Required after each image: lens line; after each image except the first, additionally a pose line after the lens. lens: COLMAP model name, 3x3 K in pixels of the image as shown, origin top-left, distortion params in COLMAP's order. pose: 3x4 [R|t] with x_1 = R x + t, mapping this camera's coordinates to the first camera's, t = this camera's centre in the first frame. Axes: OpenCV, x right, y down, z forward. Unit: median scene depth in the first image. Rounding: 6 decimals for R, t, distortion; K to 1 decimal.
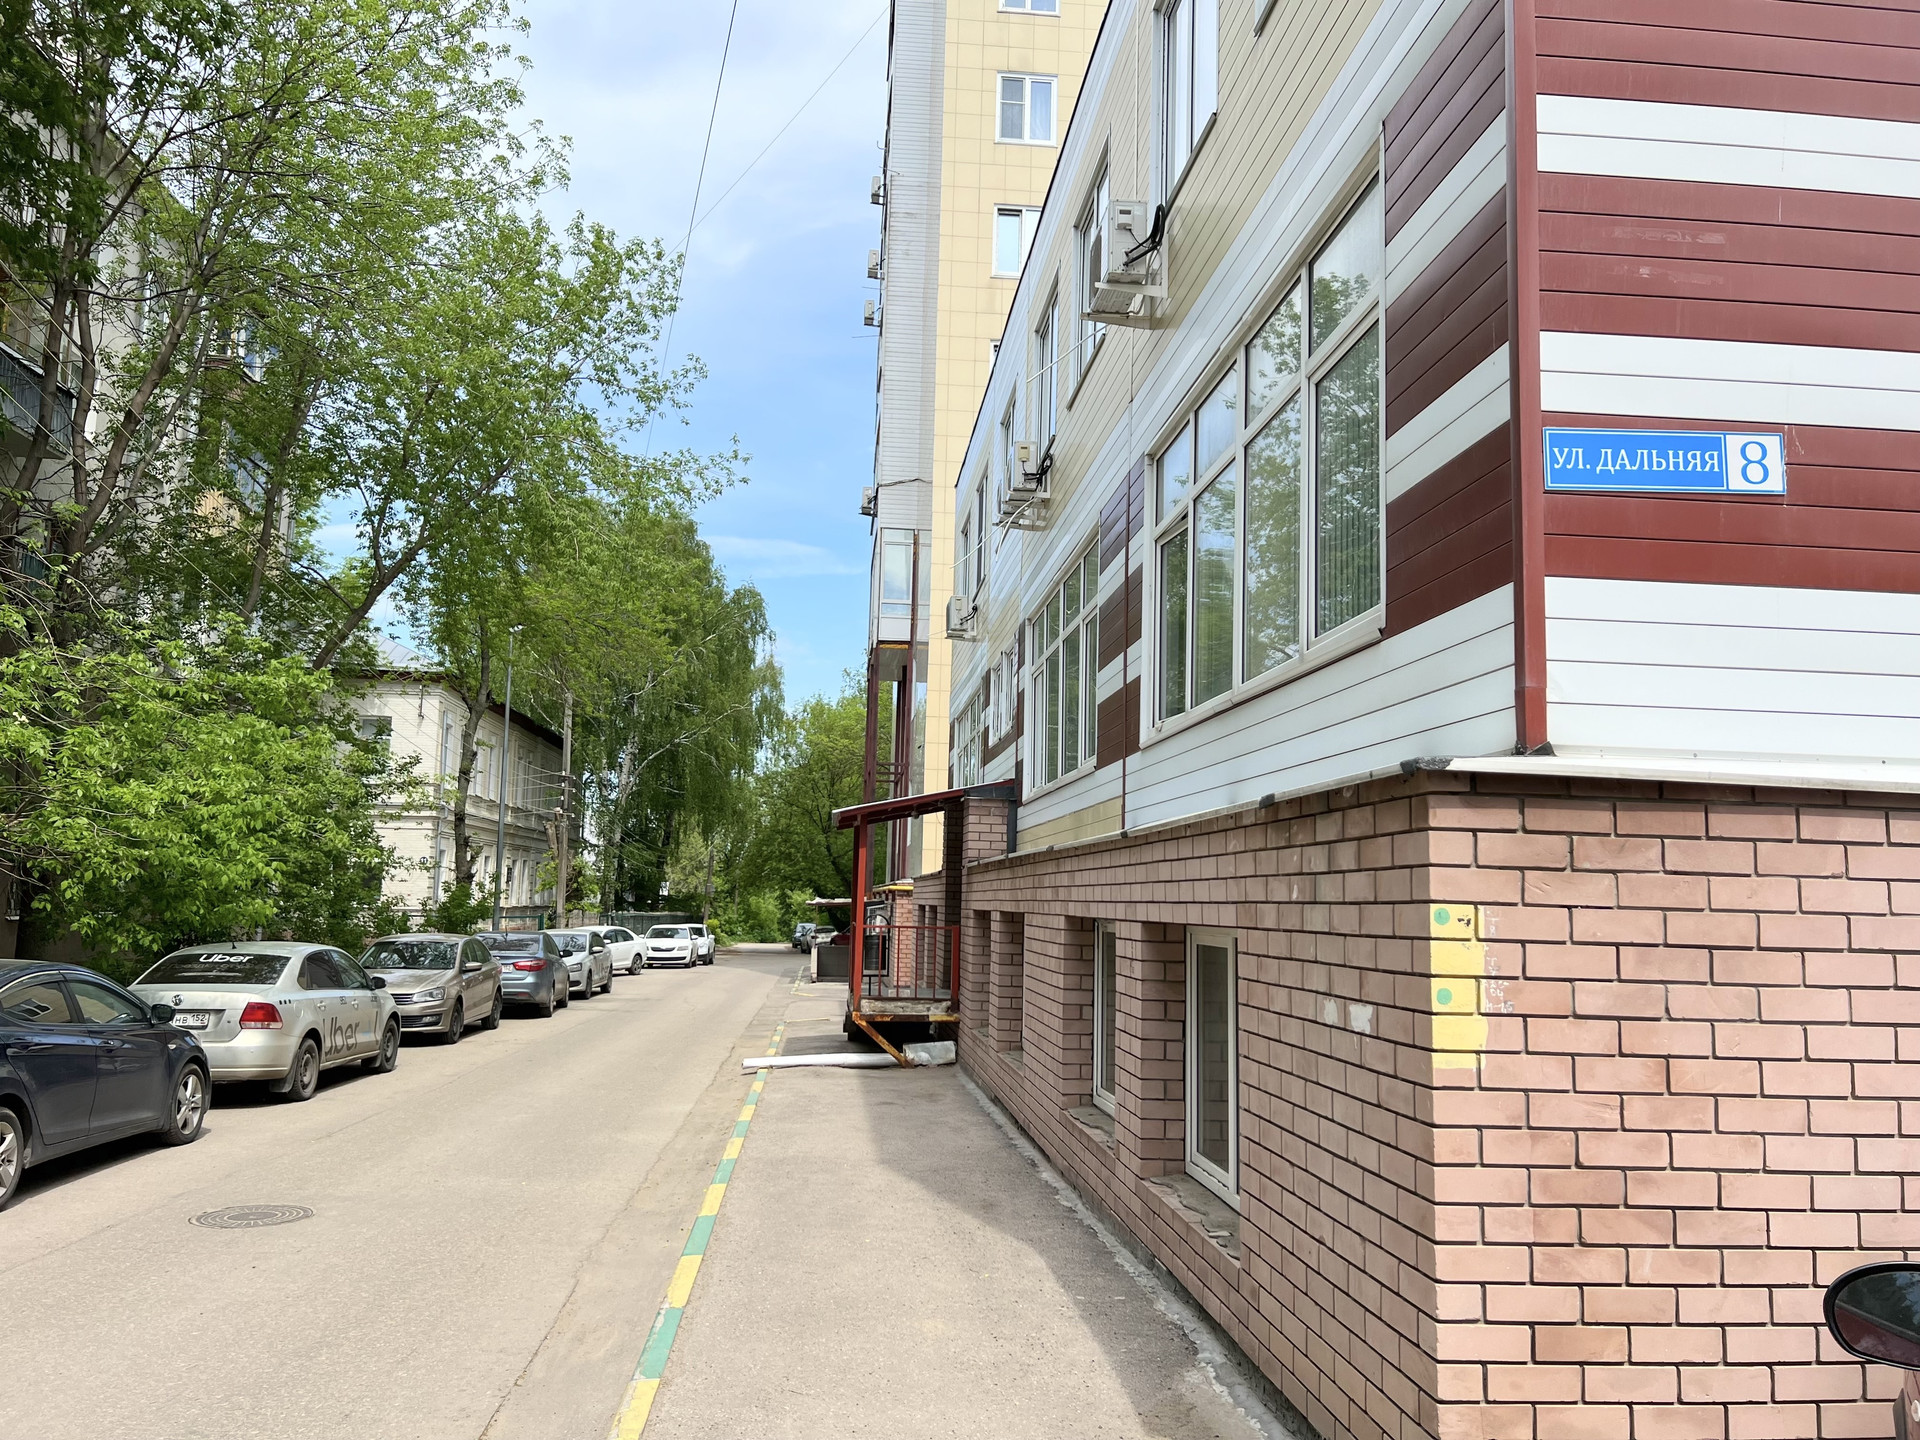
lens RADIAL K [[1439.4, 0, 955.3], [0, 1439.4, 724.4], [0, 0, 1]] dist [0.051996, 0.001415]
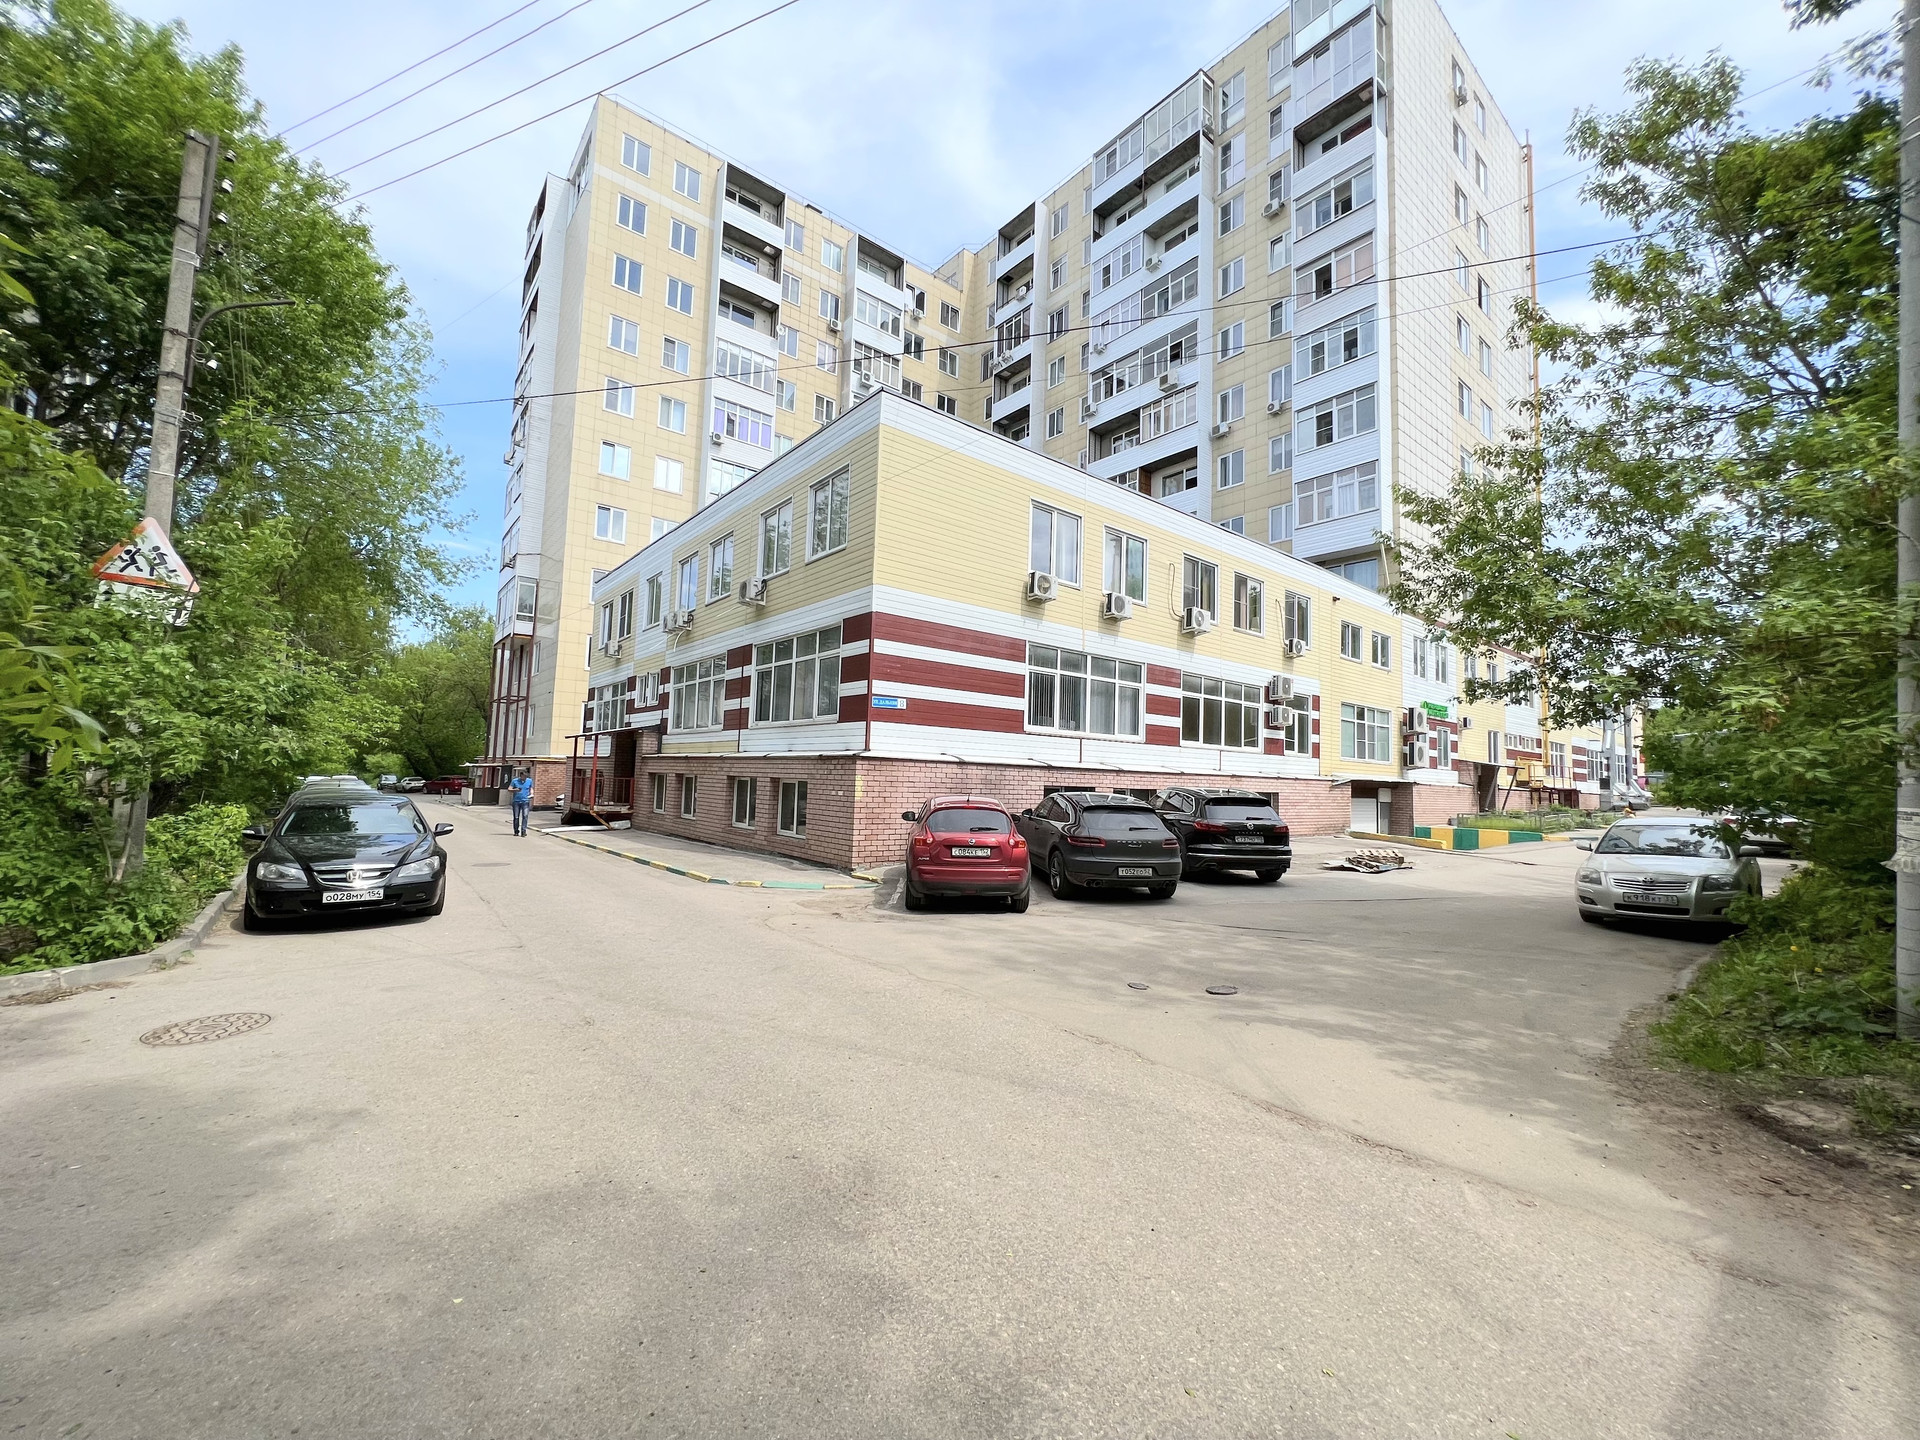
lens RADIAL K [[775.7, 0, 960.6], [0, 775.7, 718.7], [0, 0, 1]] dist [-0.000921, 0.000006]
pose [[0.826685, 0.045439, 0.560827, -1.076787], [-0.080401, 0.996045, 0.037813, -0.258415], [-0.556891, -0.076351, 0.827069, -1.842776]]
